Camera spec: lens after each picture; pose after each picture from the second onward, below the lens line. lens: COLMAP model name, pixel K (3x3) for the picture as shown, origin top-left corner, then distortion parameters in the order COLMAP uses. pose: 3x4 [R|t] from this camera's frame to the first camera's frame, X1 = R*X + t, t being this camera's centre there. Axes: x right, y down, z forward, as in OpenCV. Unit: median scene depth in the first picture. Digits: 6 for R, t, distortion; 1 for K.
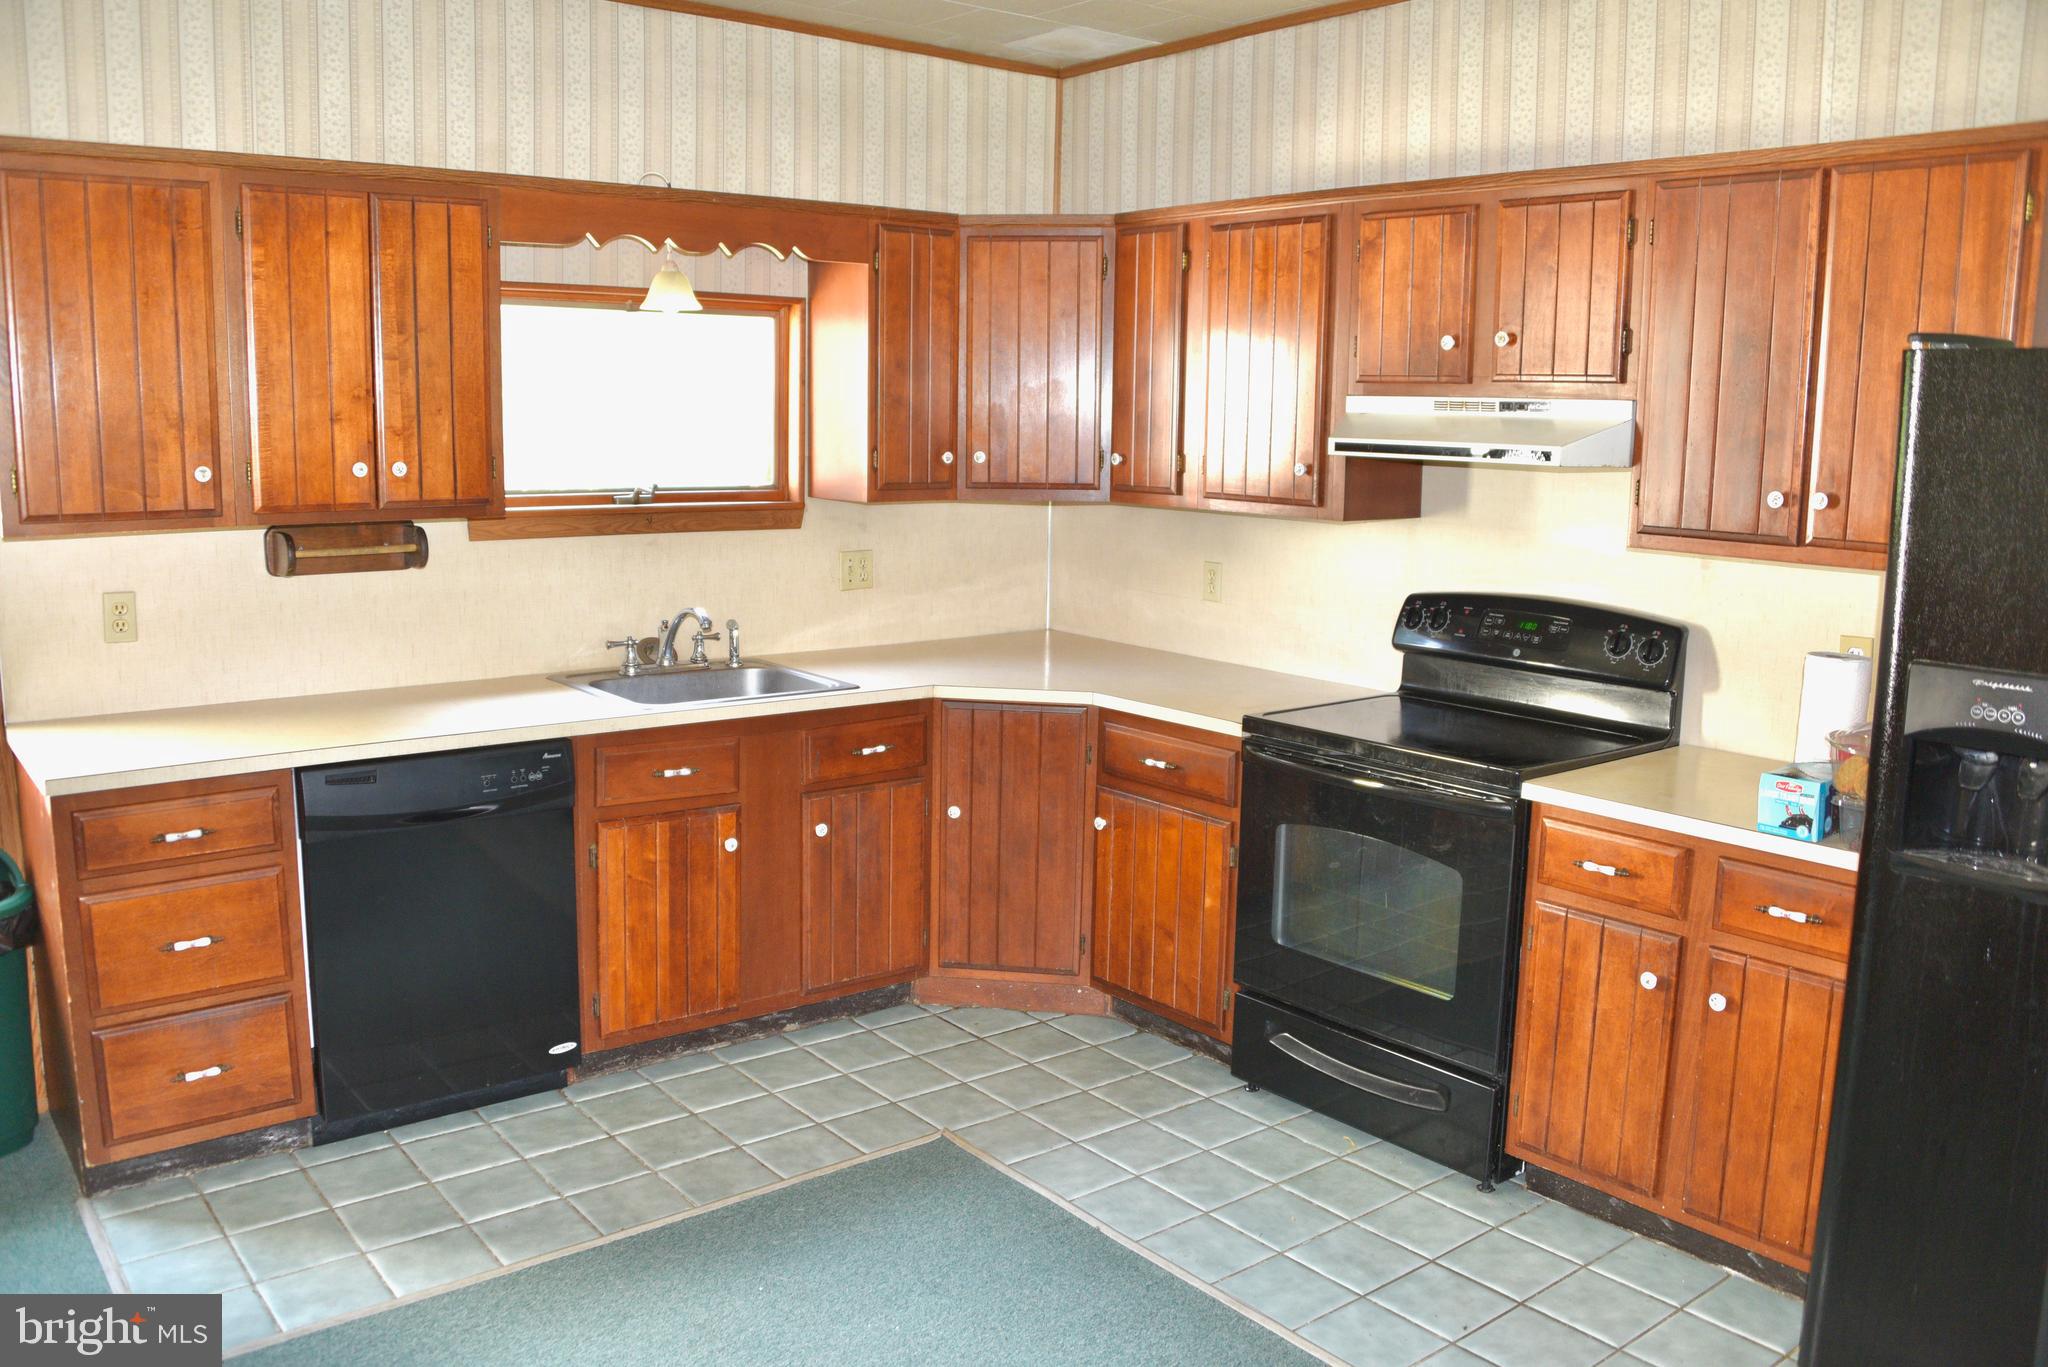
lens RADIAL K [[1653.4, 0, 1018.6], [0, 1653.4, 684.4], [0, 0, 1]] dist [-0.124905, 0.058272]
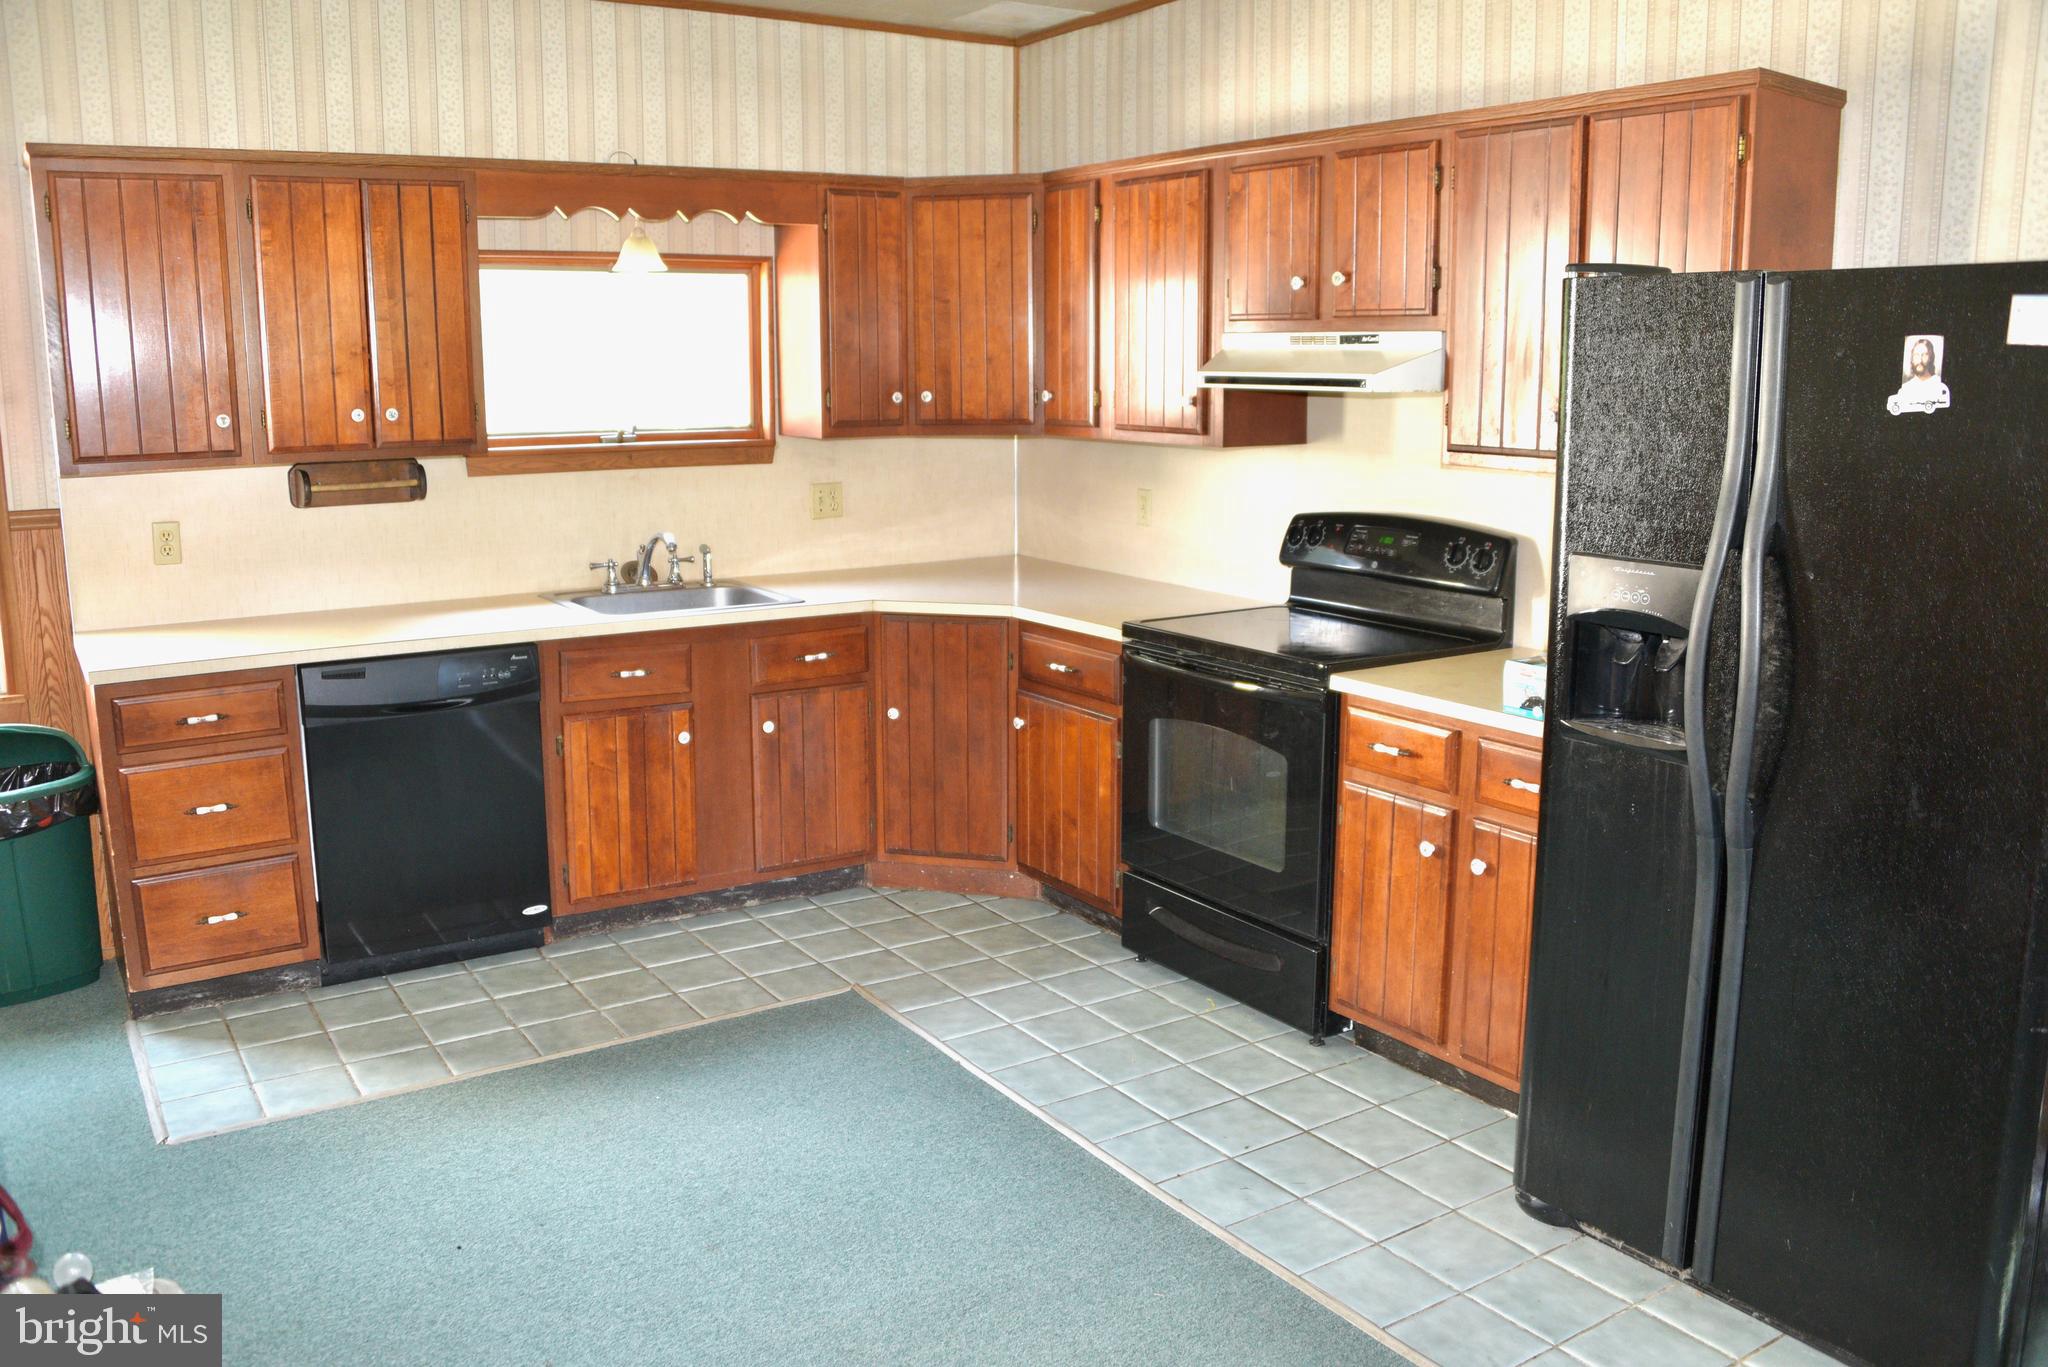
lens RADIAL K [[1653.4, 0, 1014.2], [0, 1653.4, 687.8], [0, 0, 1]] dist [-0.124905, 0.058272]
pose [[0.995299, 0.000868, -0.096849, 0.178997], [0.002228, 0.999490, 0.031851, 0.028536], [0.096828, -0.031917, 0.994789, -0.128290]]
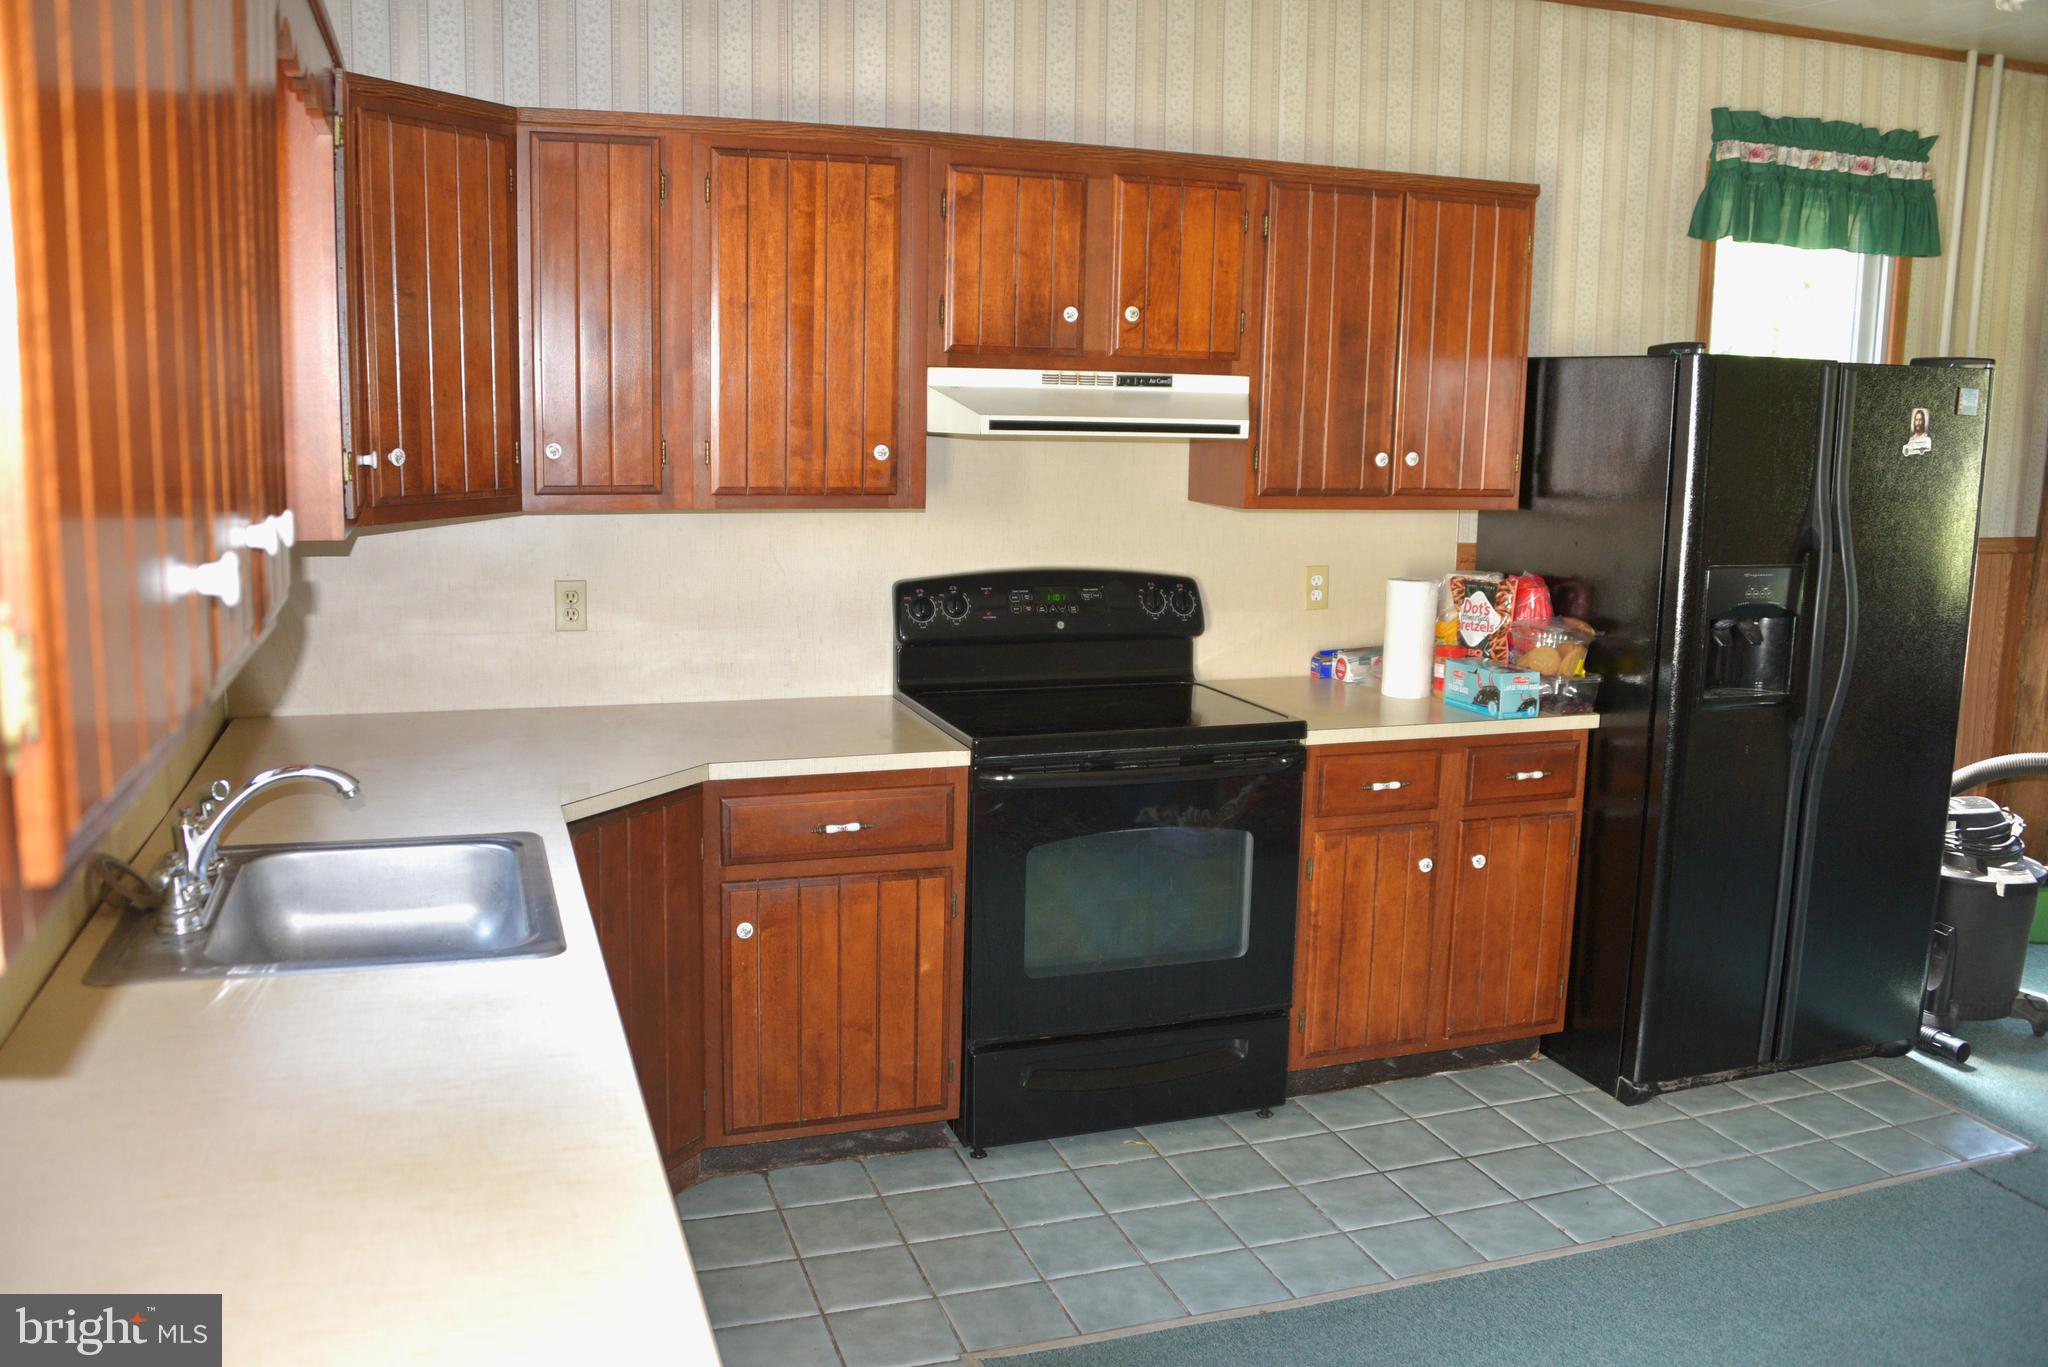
lens RADIAL K [[1653.4, 0, 1033.6], [0, 1653.4, 685.4], [0, 0, 1]] dist [-0.124905, 0.058272]
pose [[0.337294, -0.167978, 0.926291, -0.678579], [0.141607, 0.981809, 0.126483, -0.119273], [-0.930688, 0.088507, 0.354946, 0.690637]]
